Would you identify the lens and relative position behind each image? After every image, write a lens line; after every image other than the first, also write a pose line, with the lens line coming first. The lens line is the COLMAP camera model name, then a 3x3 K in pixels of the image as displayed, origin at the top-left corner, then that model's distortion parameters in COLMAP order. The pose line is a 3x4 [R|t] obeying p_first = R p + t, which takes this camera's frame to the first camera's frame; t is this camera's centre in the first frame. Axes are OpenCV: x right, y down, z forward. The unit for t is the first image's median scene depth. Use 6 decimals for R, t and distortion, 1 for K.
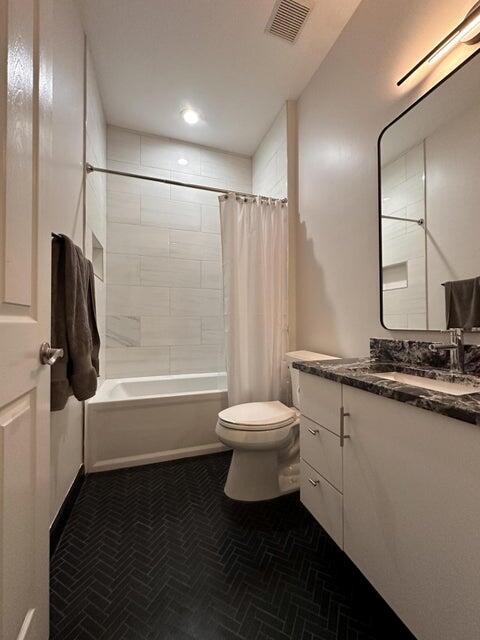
lens RADIAL K [[256.1, 0, 240.0], [0, 256.1, 320.0], [0, 0, 1]] dist [0.000094, 0.000048]
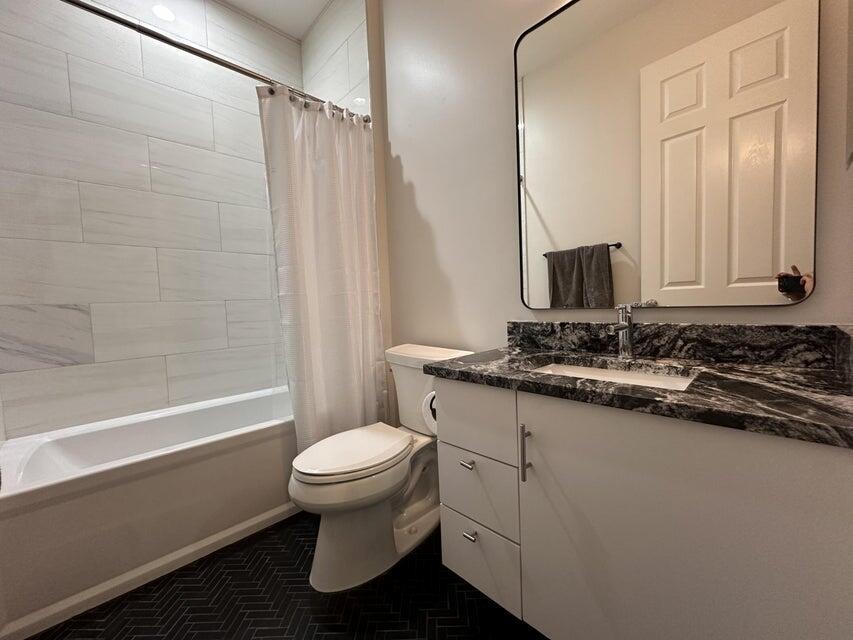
lens RADIAL K [[339.9, 0, 426.5], [0, 339.9, 320.0], [0, 0, 1]] dist [-0.000491, -0.000081]
pose [[0.904357, -0.055730, 0.423121, -0.119417], [0.032139, 0.997515, 0.062693, -0.003250], [-0.425564, -0.043098, 0.903901, 0.177596]]
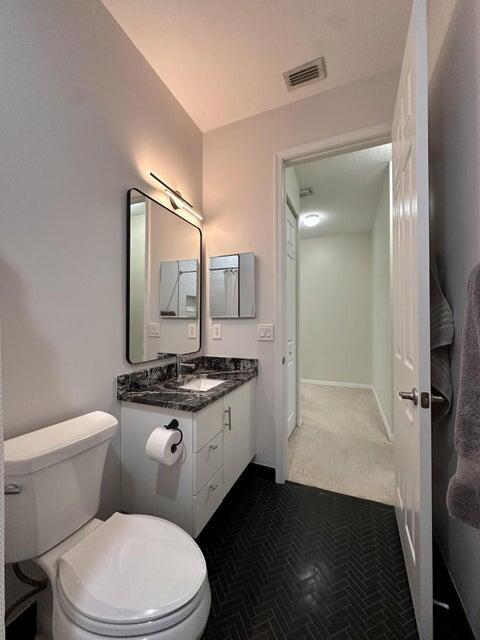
lens RADIAL K [[255.0, 0, 240.0], [0, 255.0, 320.0], [0, 0, 1]] dist [-0.000491, -0.000081]
pose [[-0.744926, 0.005690, 0.667123, -0.448829], [-0.007960, 0.999817, -0.017417, -0.119262], [-0.667100, -0.018285, -0.744744, 1.296450]]
